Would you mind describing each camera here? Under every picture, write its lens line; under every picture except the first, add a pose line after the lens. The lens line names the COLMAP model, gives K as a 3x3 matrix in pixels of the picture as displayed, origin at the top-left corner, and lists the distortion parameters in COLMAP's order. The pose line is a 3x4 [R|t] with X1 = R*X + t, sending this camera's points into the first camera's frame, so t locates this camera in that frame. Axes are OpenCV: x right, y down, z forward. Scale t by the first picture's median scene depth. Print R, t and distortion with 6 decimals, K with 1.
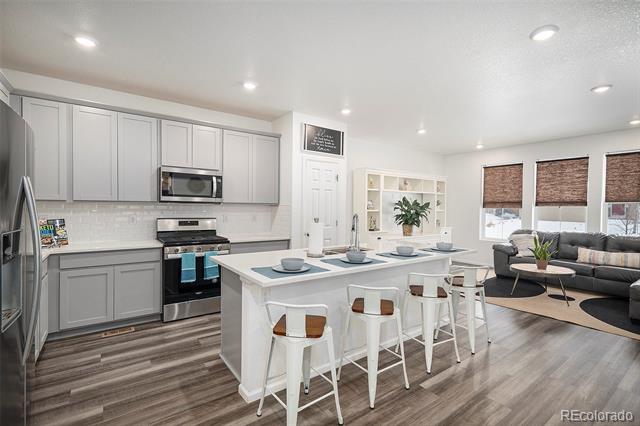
lens RADIAL K [[293.6, 0, 320.0], [0, 293.6, 213.0], [0, 0, 1]] dist [0.005159, 0.000776]
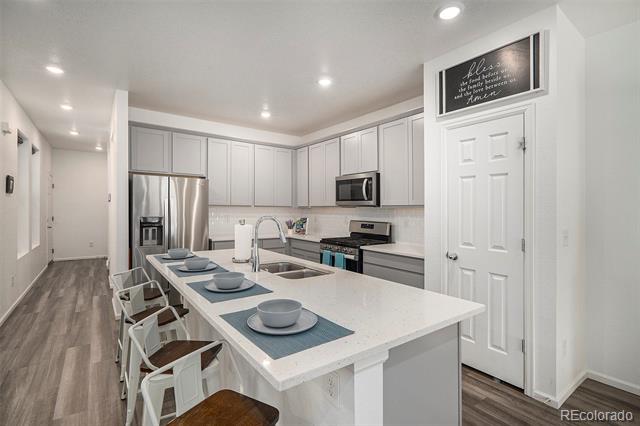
lens RADIAL K [[301.2, 0, 322.4], [0, 301.2, 206.2], [0, 0, 1]] dist [0.000050, 0.000027]
pose [[0.020888, -0.020815, -0.999565, 0.671378], [-0.022357, 0.999524, -0.021281, -0.010990], [0.999532, 0.022791, 0.020413, 0.910399]]
